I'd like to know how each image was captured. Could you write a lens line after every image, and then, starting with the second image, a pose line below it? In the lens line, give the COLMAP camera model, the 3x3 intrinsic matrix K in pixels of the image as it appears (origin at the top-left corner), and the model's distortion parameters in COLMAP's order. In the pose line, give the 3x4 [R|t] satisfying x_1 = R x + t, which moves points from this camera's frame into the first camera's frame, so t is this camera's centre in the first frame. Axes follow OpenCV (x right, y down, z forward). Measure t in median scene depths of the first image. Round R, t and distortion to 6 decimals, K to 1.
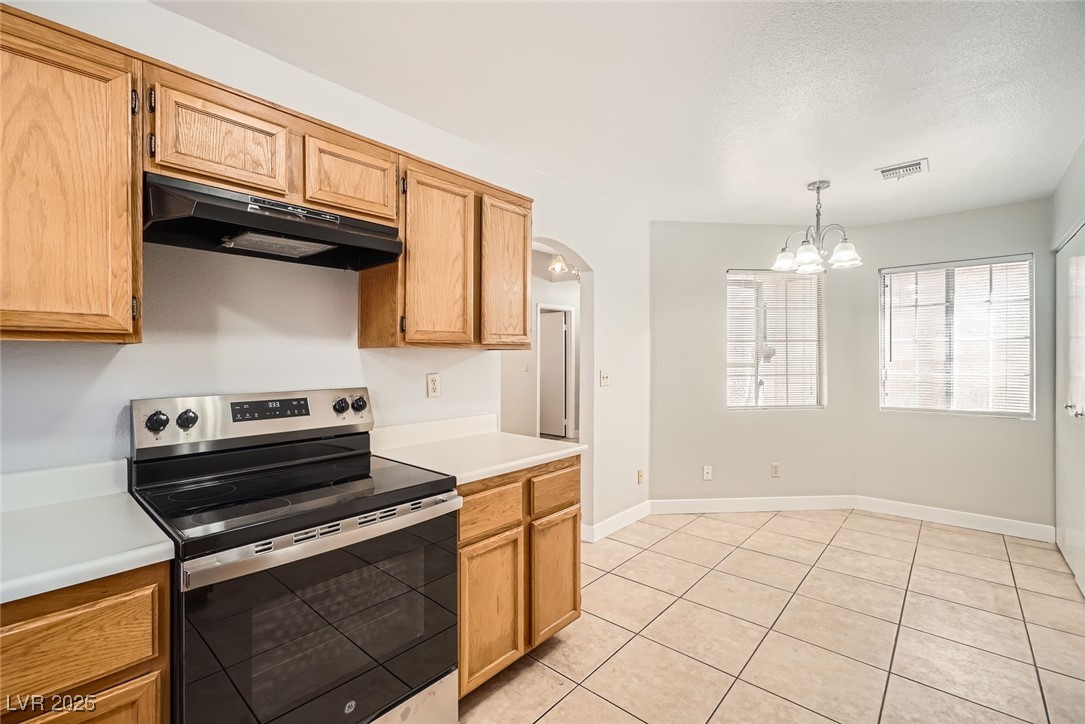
lens RADIAL K [[473.6, 0, 547.6], [0, 473.6, 360.1], [0, 0, 1]] dist [-0.007446, 0.004514]
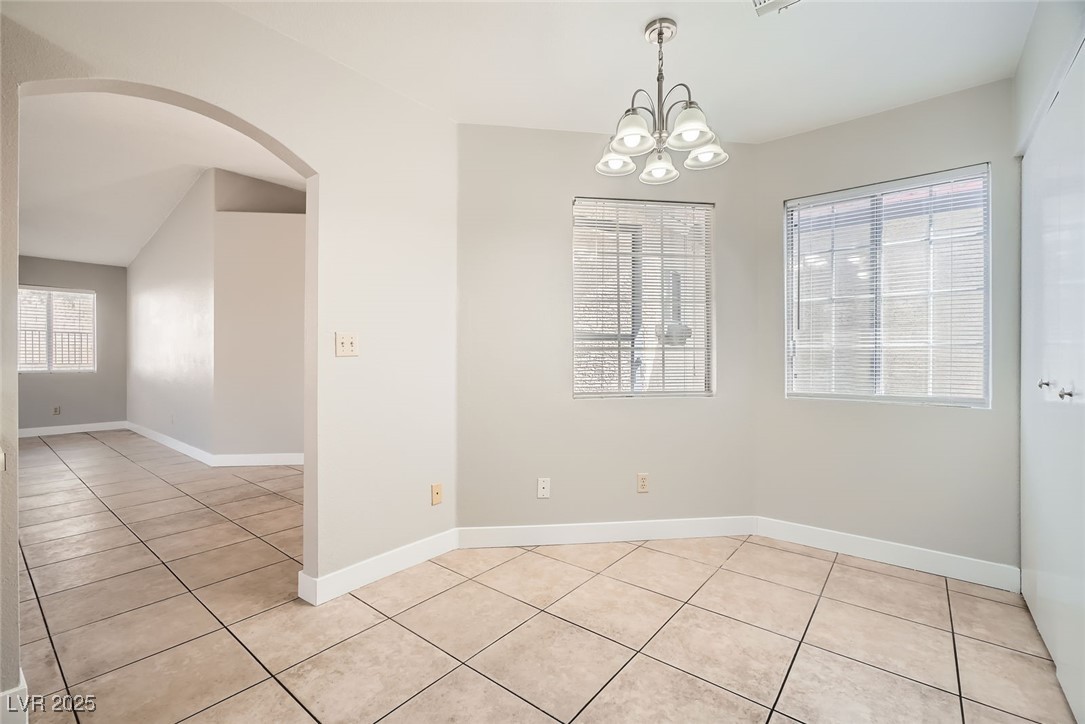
lens RADIAL K [[473.6, 0, 548.2], [0, 473.6, 359.3], [0, 0, 1]] dist [-0.007446, 0.004514]
pose [[0.998723, 0.003876, 0.050374, 0.358076], [-0.003812, 0.999992, -0.001359, 0.057683], [-0.050379, 0.001166, 0.998729, 0.350374]]
